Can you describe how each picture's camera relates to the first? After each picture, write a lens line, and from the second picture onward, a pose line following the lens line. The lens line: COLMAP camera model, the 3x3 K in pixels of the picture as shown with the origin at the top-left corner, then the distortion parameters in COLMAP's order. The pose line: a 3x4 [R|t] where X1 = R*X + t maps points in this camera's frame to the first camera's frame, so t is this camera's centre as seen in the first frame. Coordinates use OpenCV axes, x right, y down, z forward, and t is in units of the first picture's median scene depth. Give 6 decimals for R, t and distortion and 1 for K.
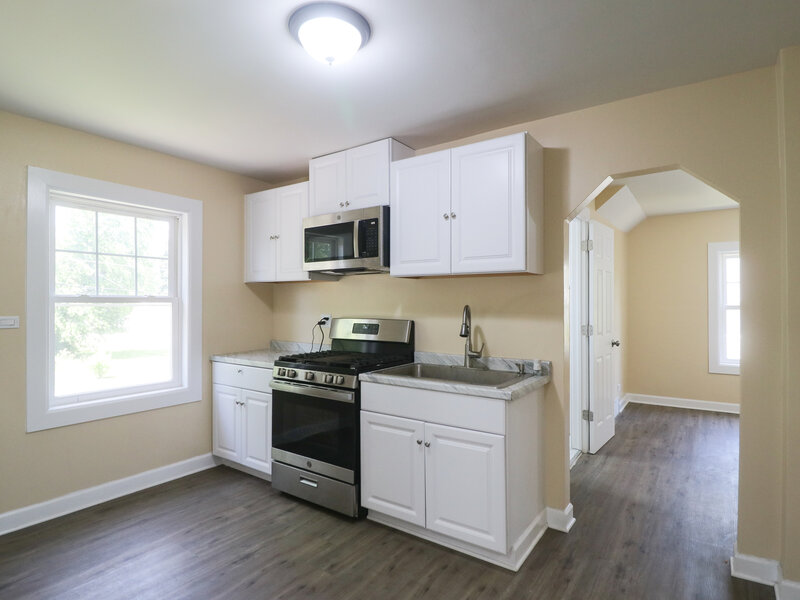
lens RADIAL K [[444.8, 0, 393.4], [0, 444.8, 300.3], [0, 0, 1]] dist [-0.000264, -0.004397]
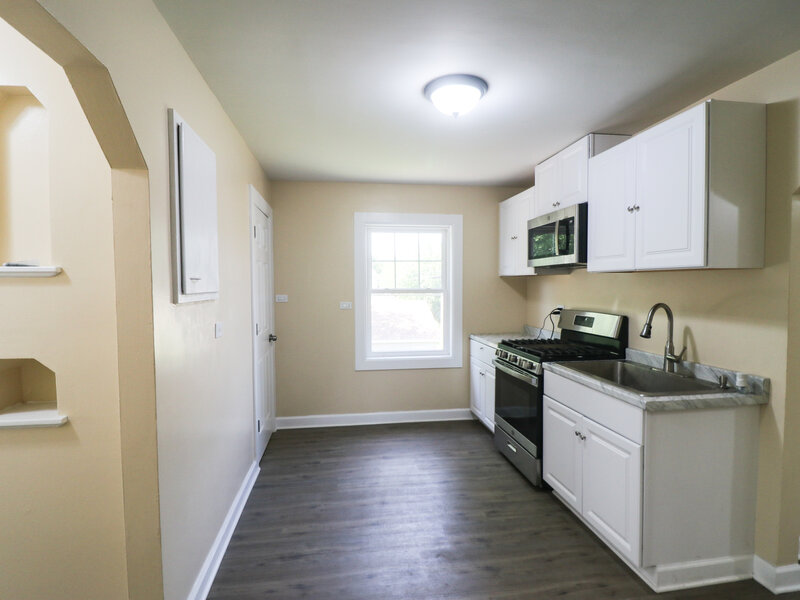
lens RADIAL K [[417.9, 0, 401.1], [0, 417.9, 304.0], [0, 0, 1]] dist [-0.004444, -0.005366]
pose [[0.694304, 0.033424, -0.718905, 0.392893], [0.005688, 0.998635, 0.051922, -0.033631], [0.719659, -0.040139, 0.693166, 0.025486]]
